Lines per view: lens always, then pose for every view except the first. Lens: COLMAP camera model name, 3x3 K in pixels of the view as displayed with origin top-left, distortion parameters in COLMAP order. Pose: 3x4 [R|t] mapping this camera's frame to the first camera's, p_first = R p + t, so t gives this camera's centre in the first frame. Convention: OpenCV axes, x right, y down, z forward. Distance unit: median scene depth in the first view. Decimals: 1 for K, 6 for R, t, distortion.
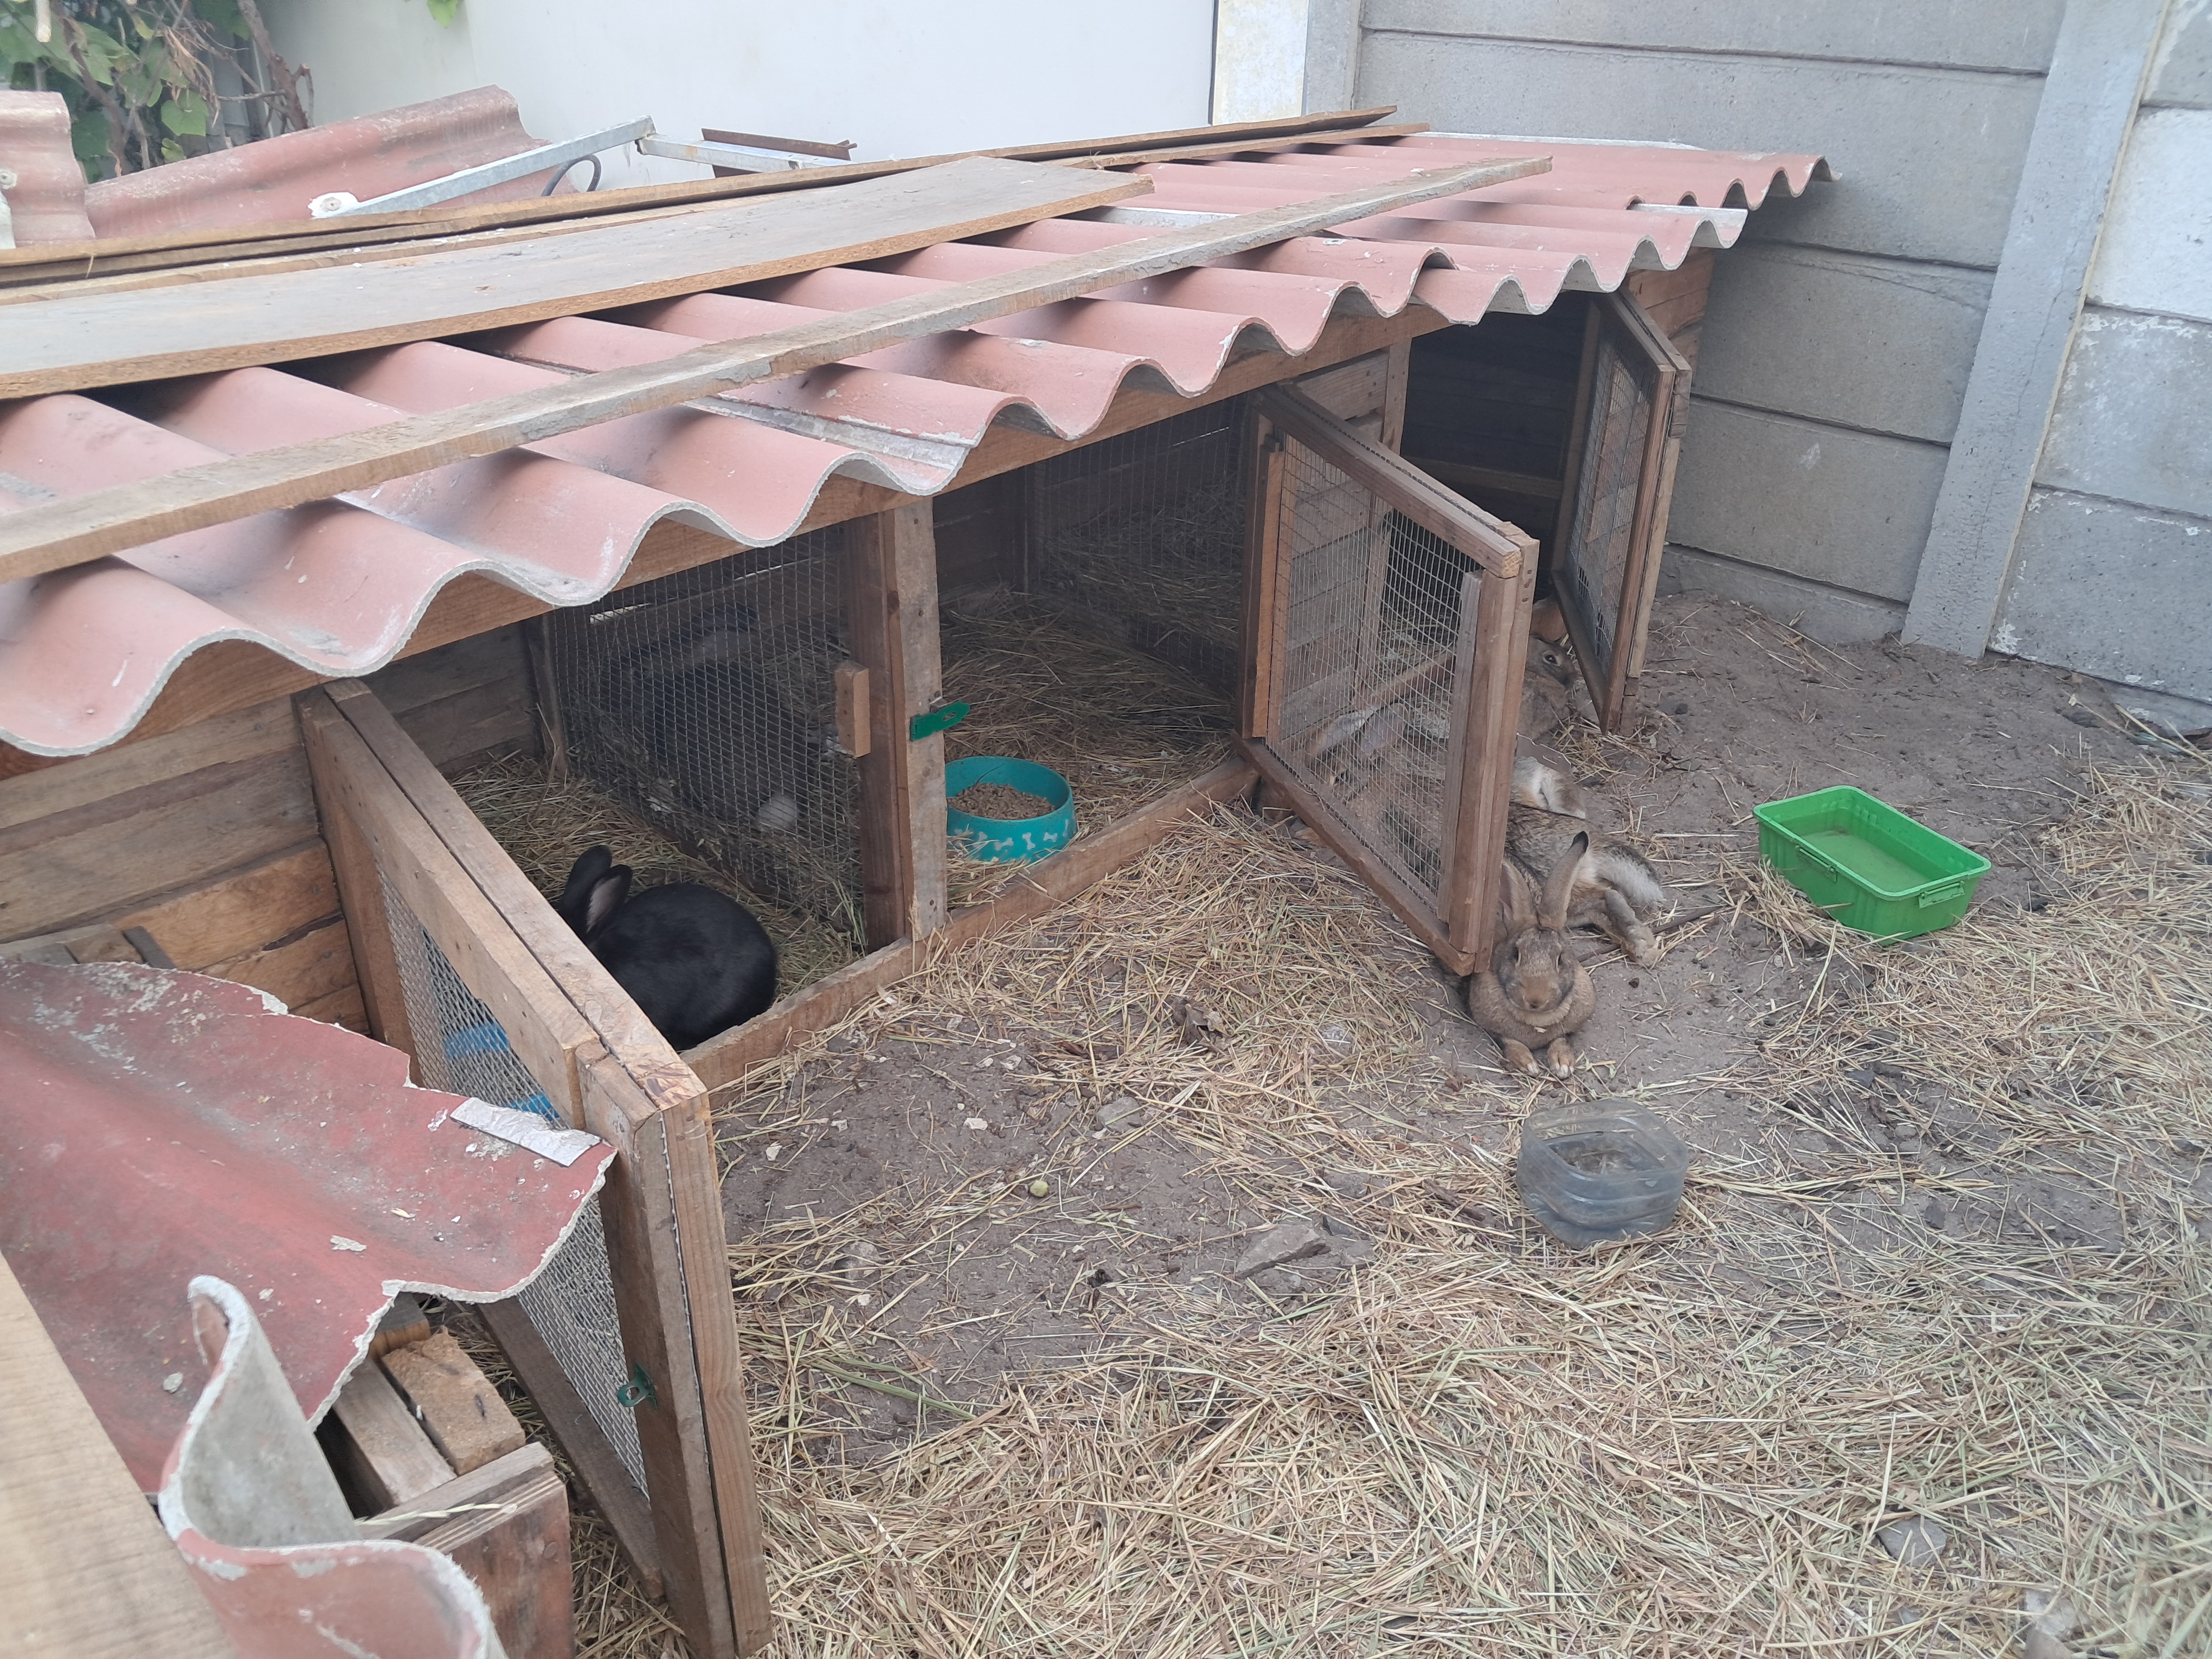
lens RADIAL K [[1745.3, 0, 1105.4], [0, 1745.3, 815.0], [0, 0, 1]] dist [0.035834, -0.054788]
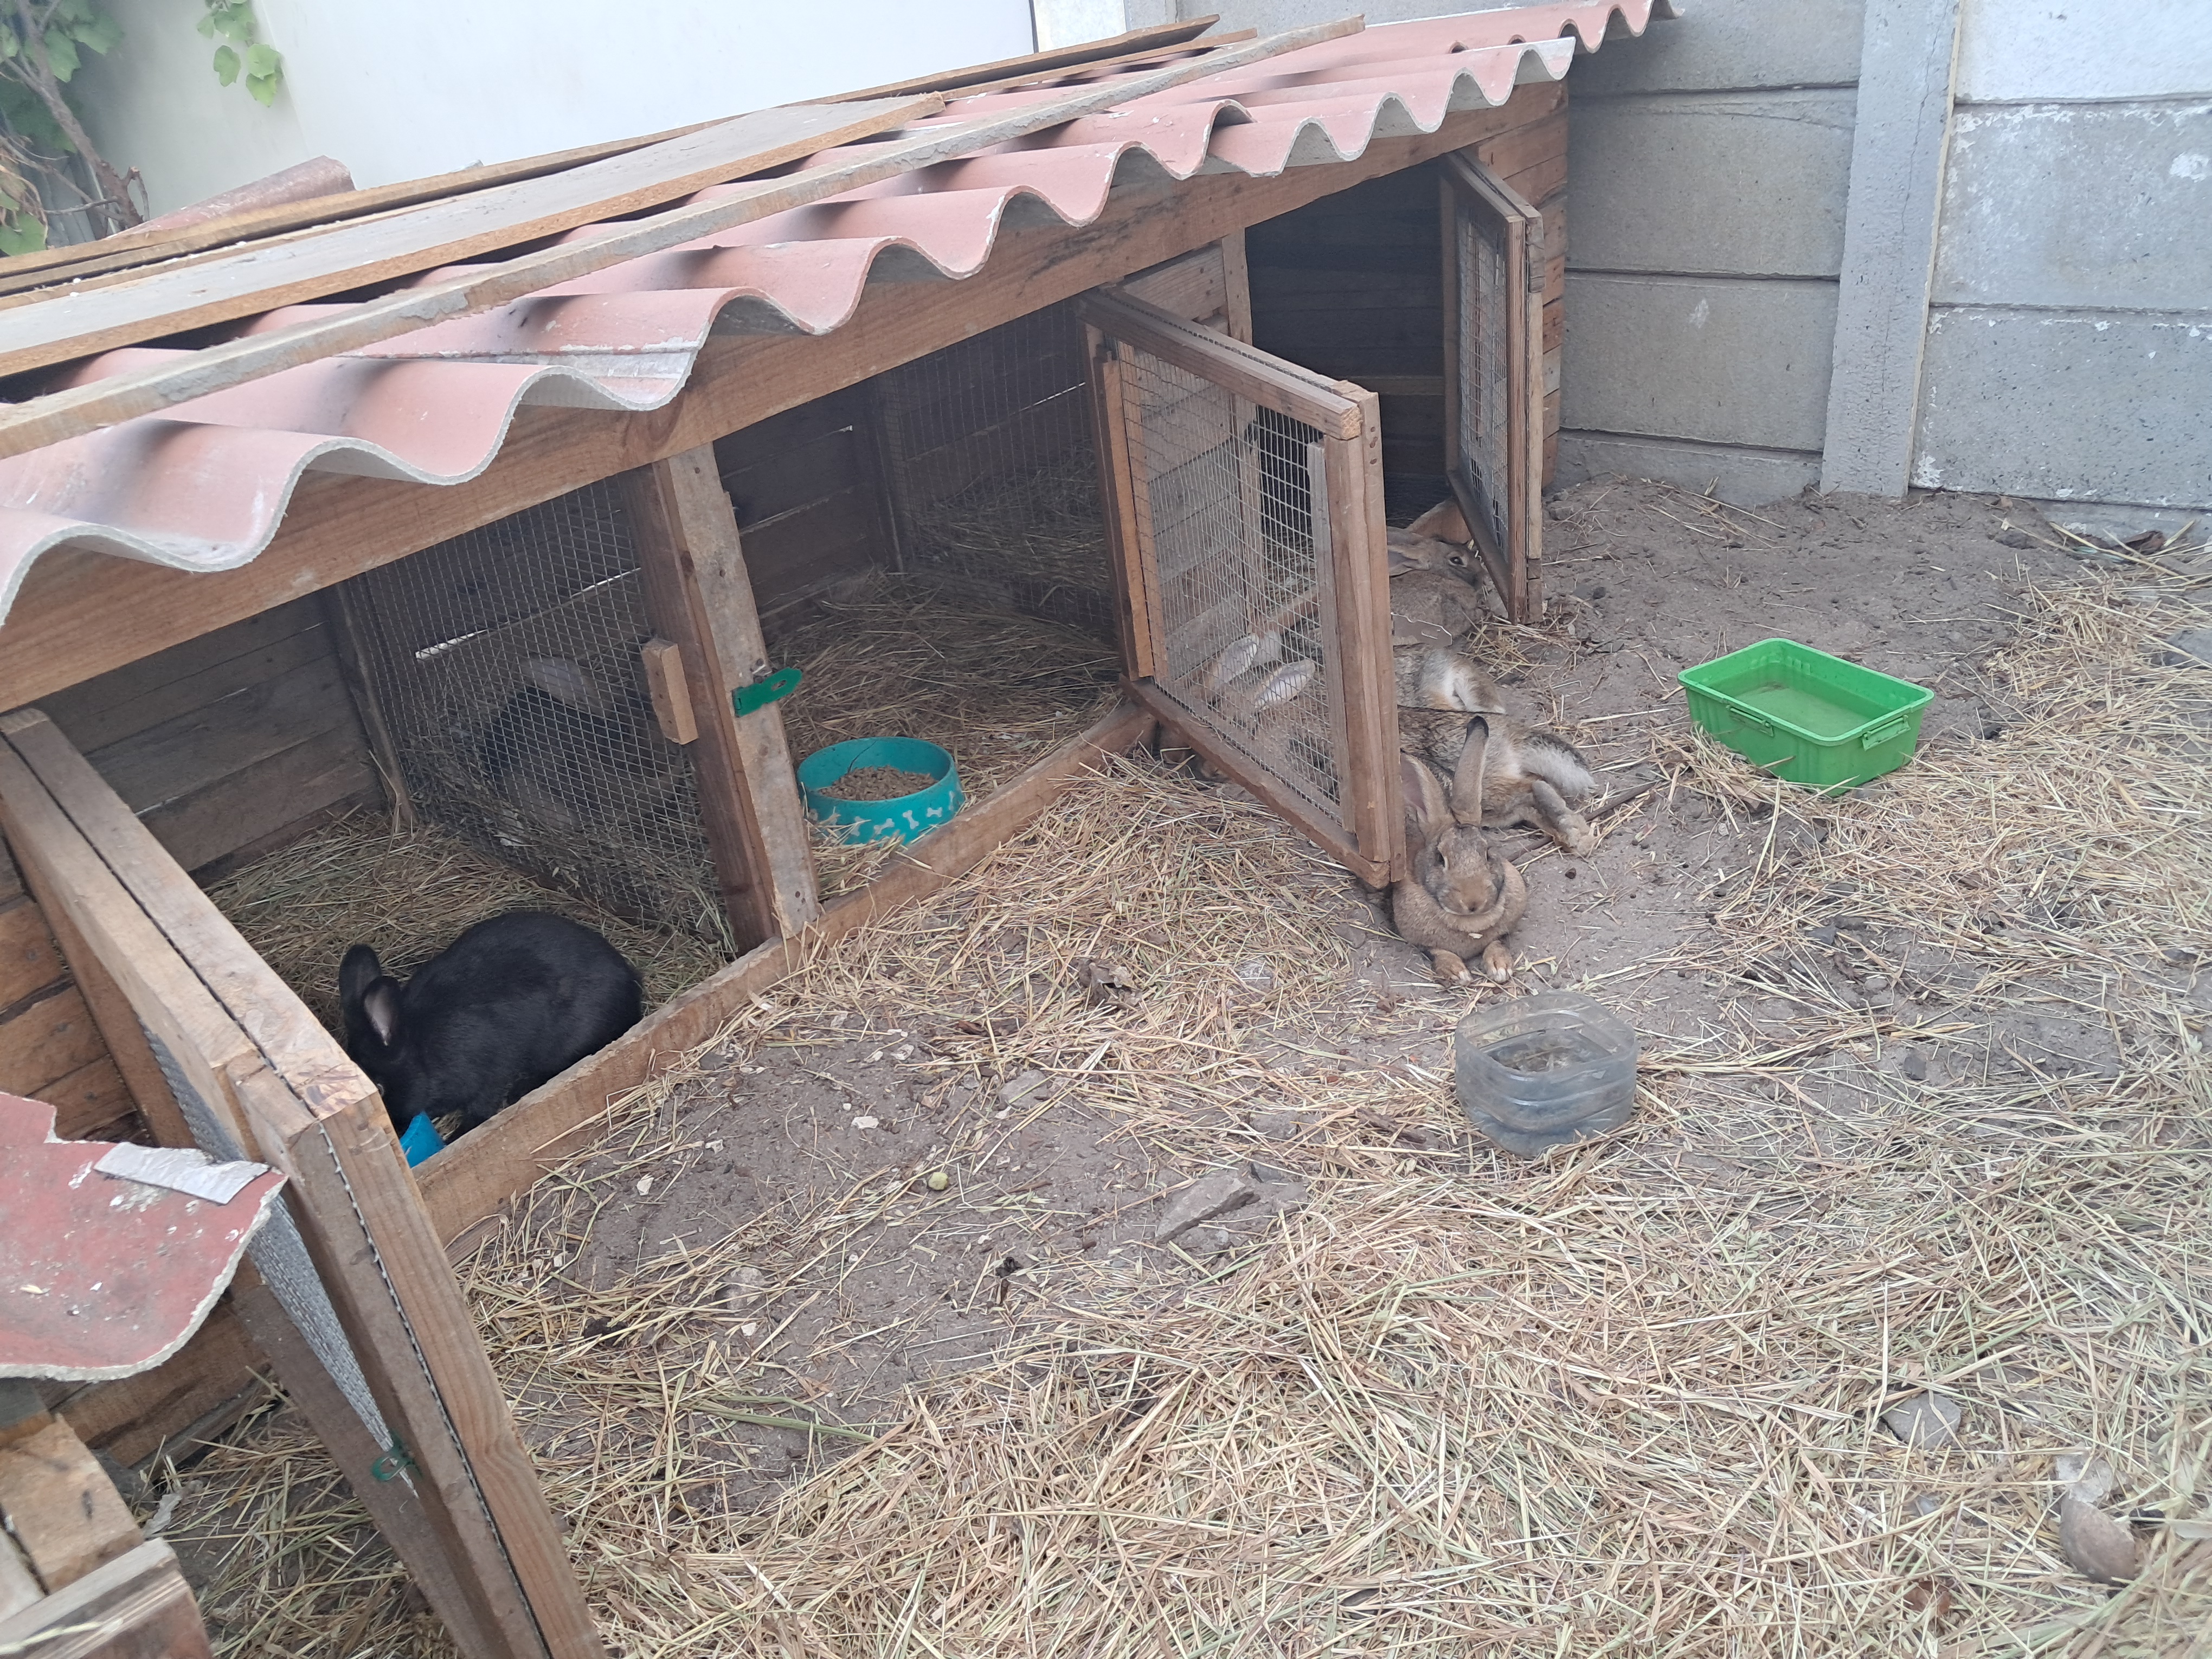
lens RADIAL K [[1748.3, 0, 1116.6], [0, 1748.3, 825.2], [0, 0, 1]] dist [0.026964, -0.046395]
pose [[0.989656, -0.143262, 0.007598, 0.066192], [0.143293, 0.989673, -0.003780, 0.043384], [-0.006978, 0.004830, 0.999964, 0.081950]]
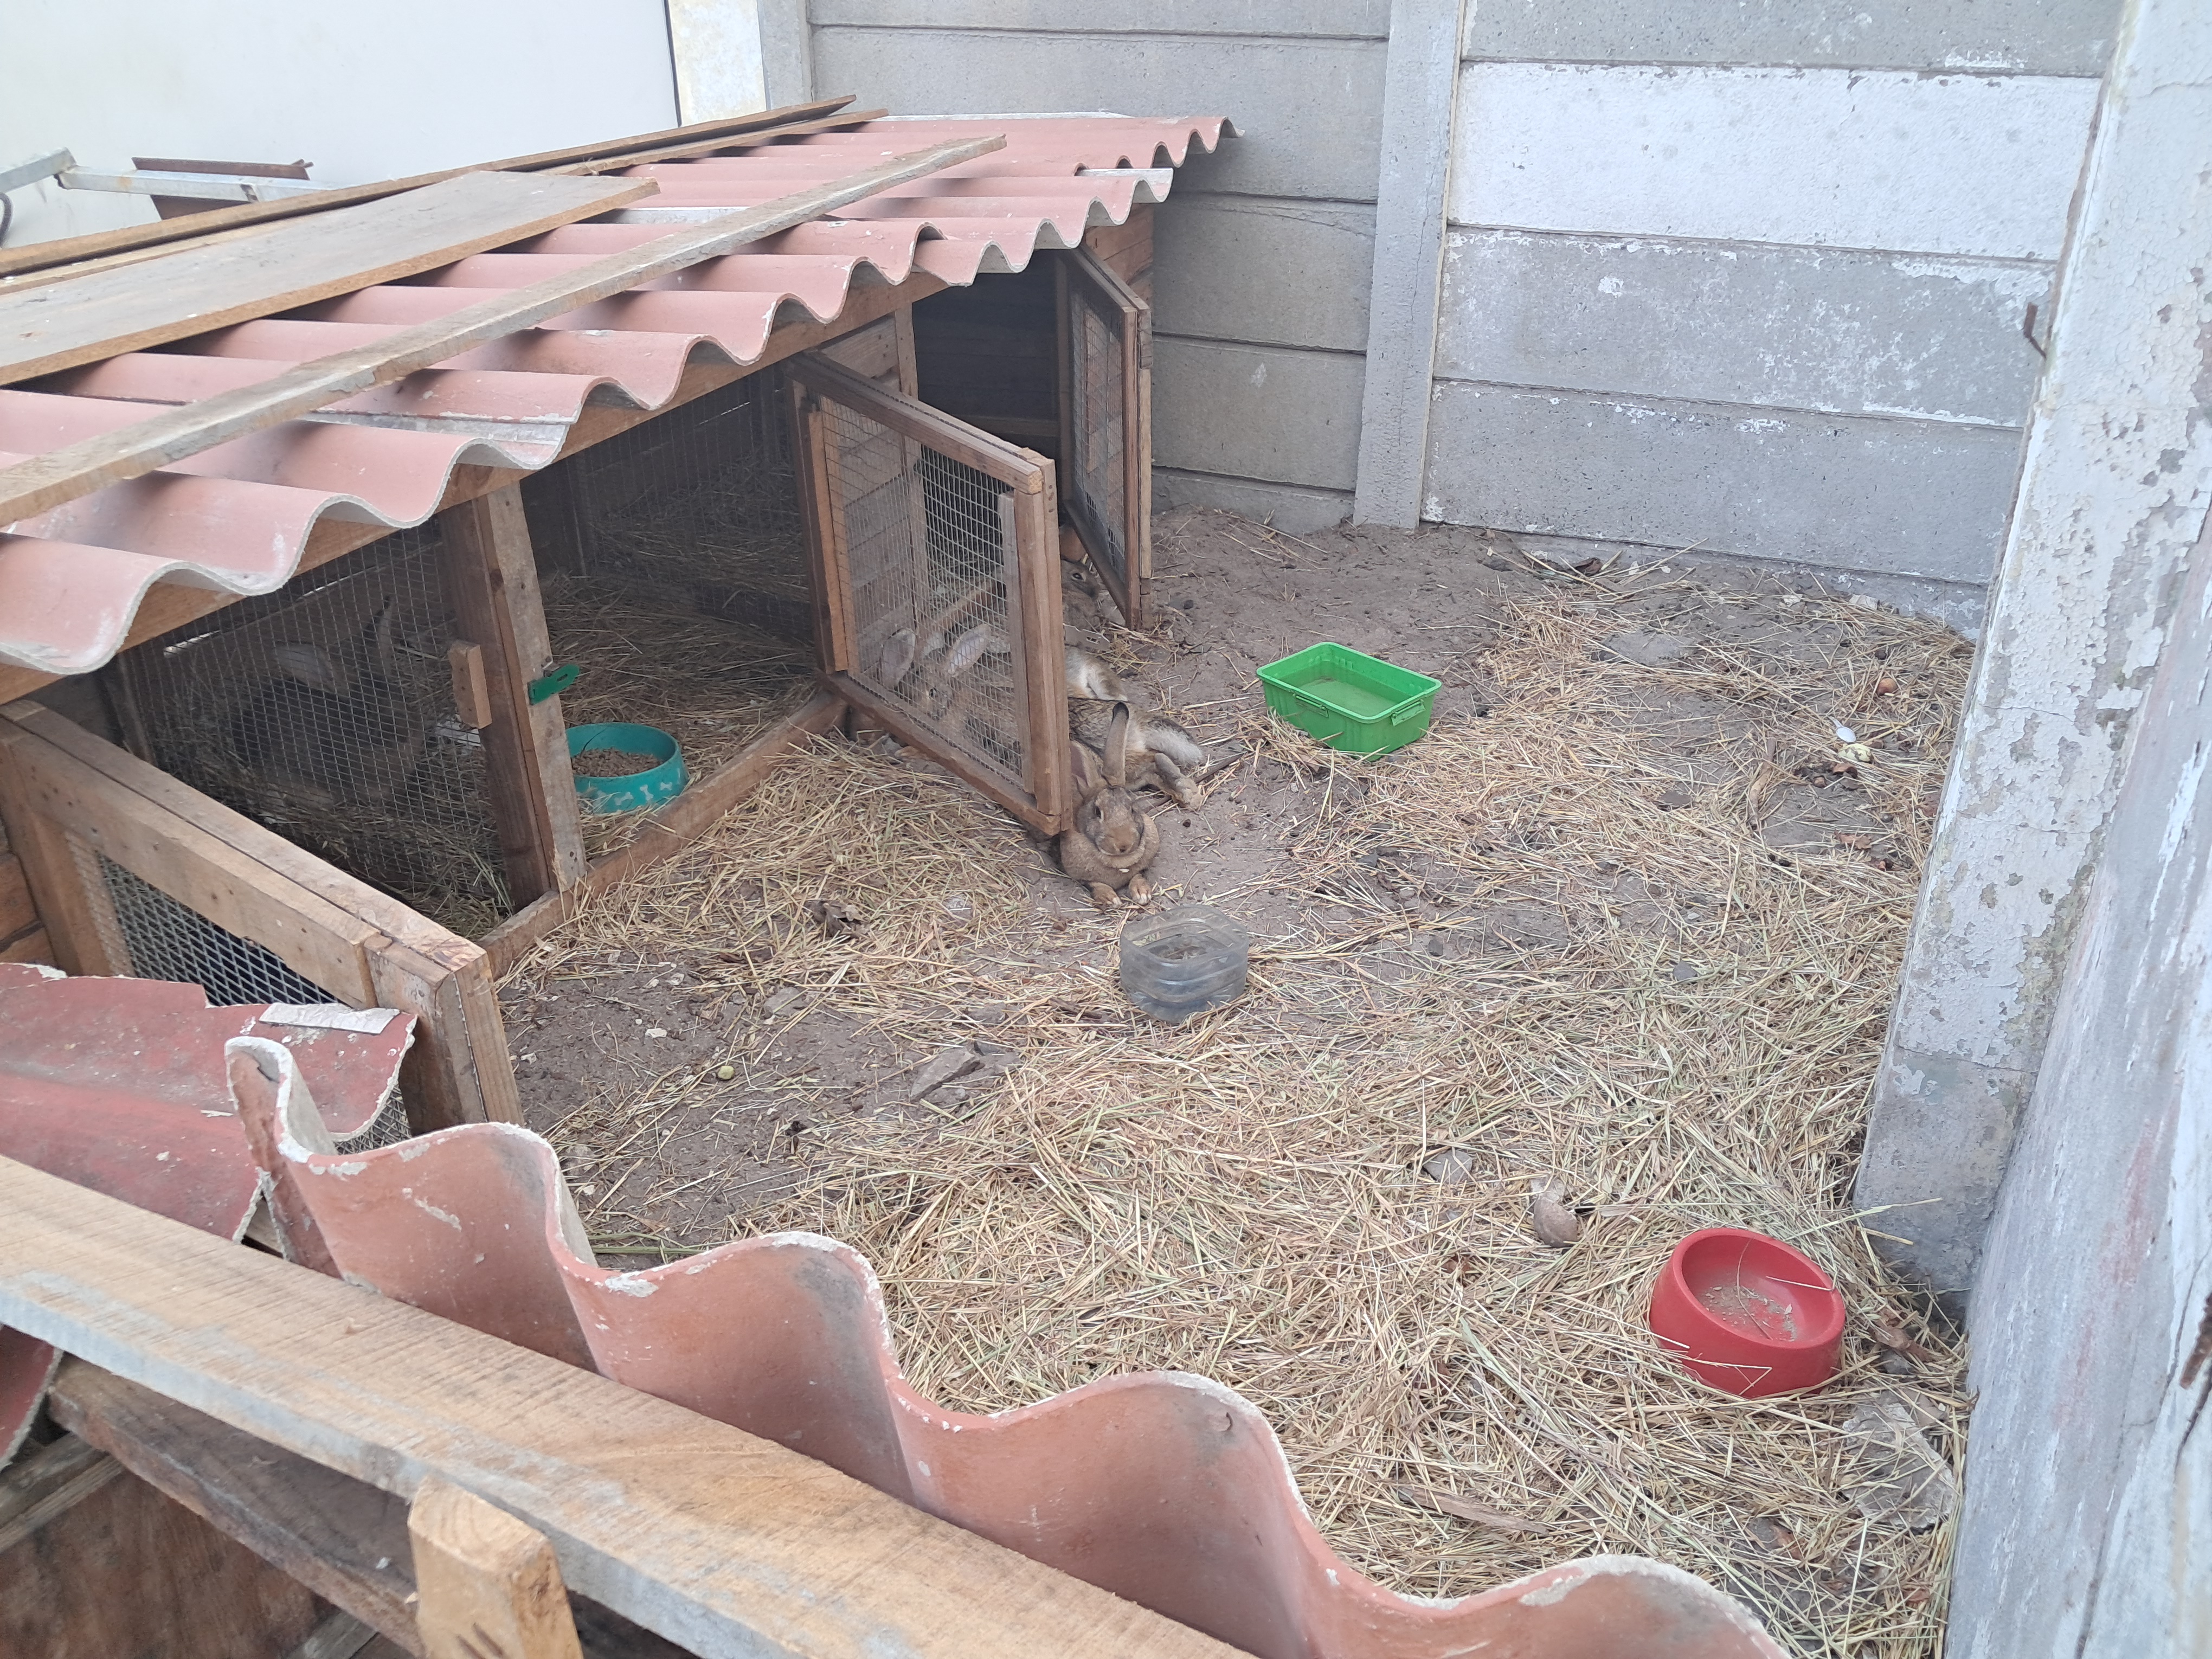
lens RADIAL K [[1748.3, 0, 1116.6], [0, 1748.3, 825.2], [0, 0, 1]] dist [0.026964, -0.046395]
pose [[0.952803, -0.167611, 0.253128, -0.051837], [0.163143, 0.985843, 0.038694, 0.047210], [-0.256030, 0.004428, 0.966659, -0.156823]]
